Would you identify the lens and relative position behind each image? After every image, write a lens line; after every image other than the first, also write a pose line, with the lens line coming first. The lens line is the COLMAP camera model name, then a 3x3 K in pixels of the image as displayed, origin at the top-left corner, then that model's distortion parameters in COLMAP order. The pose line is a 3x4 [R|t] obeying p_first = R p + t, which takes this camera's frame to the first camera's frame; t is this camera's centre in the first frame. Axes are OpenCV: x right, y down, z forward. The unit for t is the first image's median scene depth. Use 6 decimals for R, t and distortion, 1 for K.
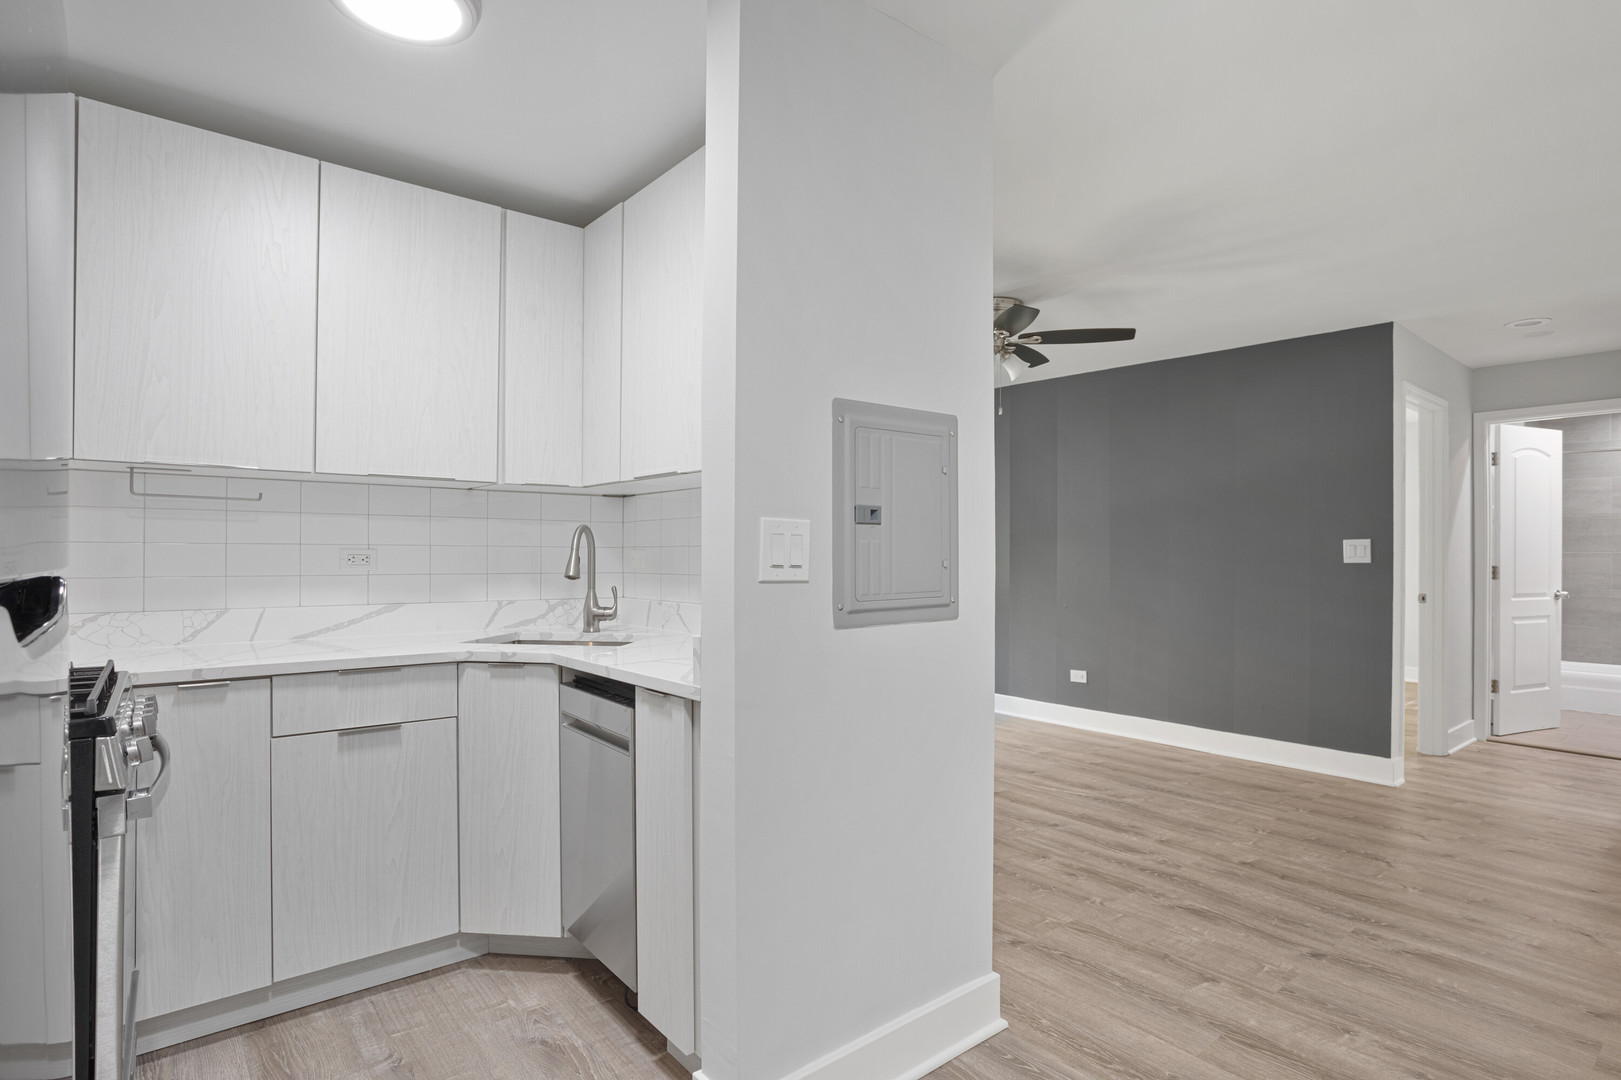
lens RADIAL K [[824.9, 0, 804.0], [0, 824.9, 548.8], [0, 0, 1]] dist [-0.050225, 0.026496]
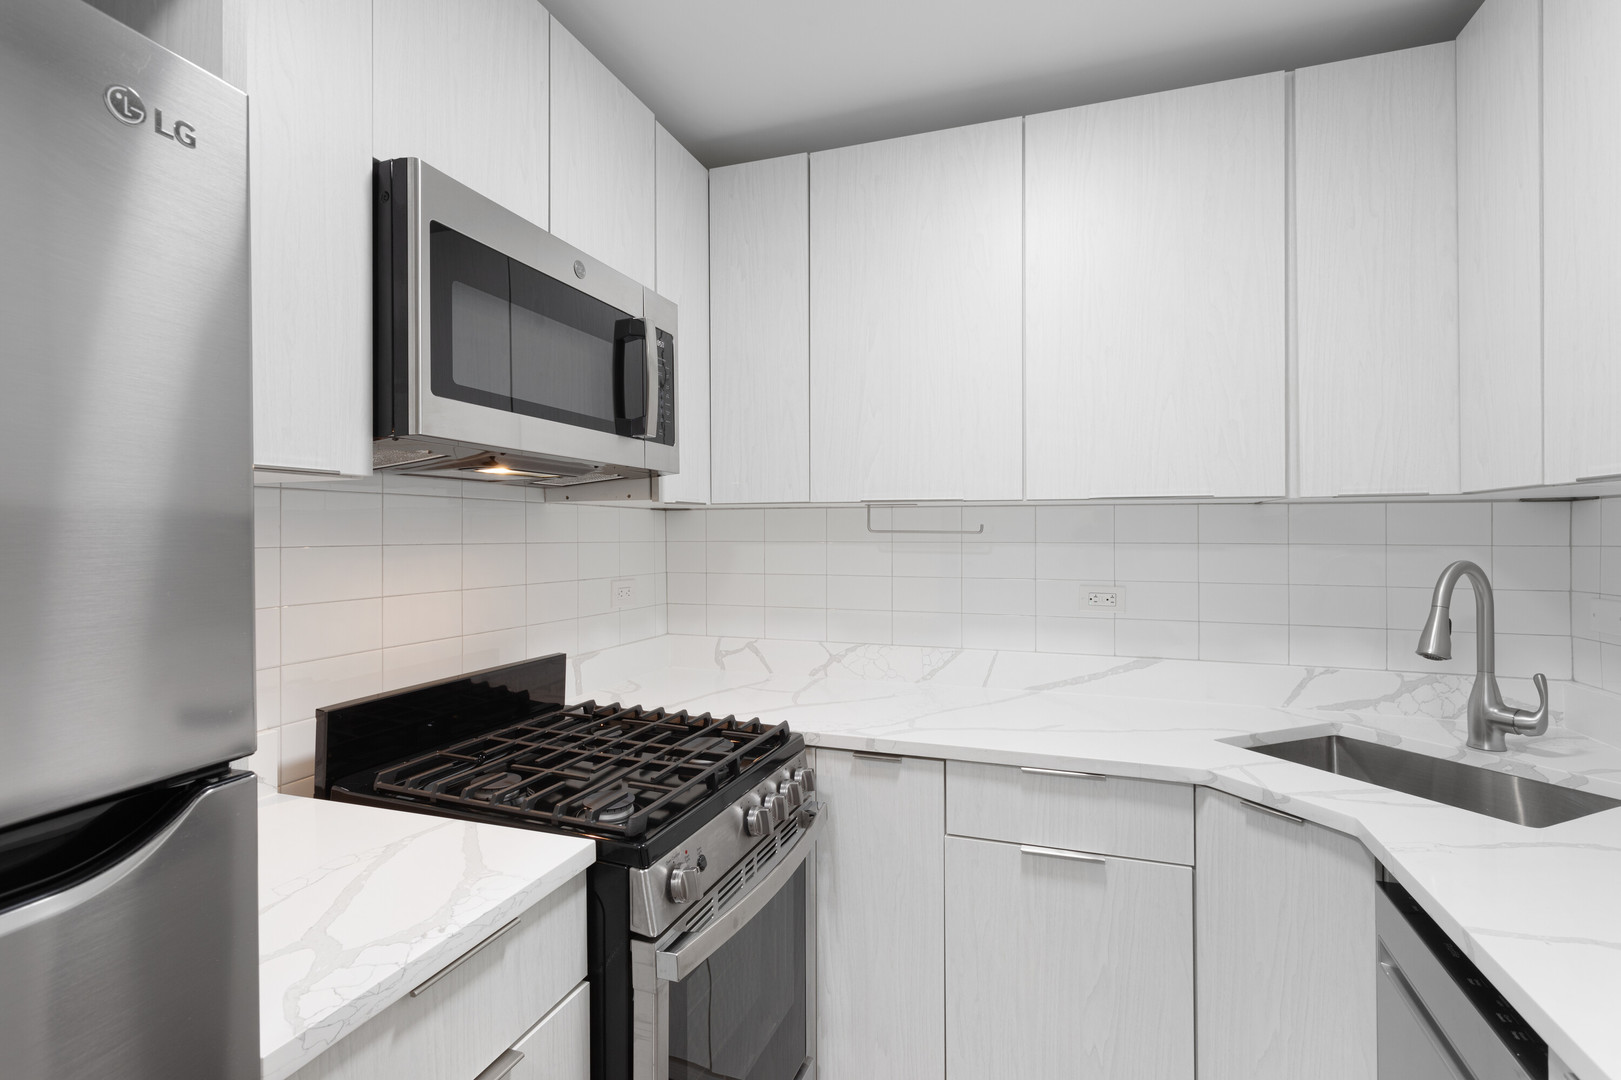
lens RADIAL K [[755.5, 0, 806.8], [0, 755.5, 525.8], [0, 0, 1]] dist [0.002538, 0.000707]
pose [[0.509216, -0.007623, -0.860605, -0.051726], [0.003413, 0.999971, -0.006838, -0.055282], [0.860632, 0.000545, 0.509227, 0.366776]]
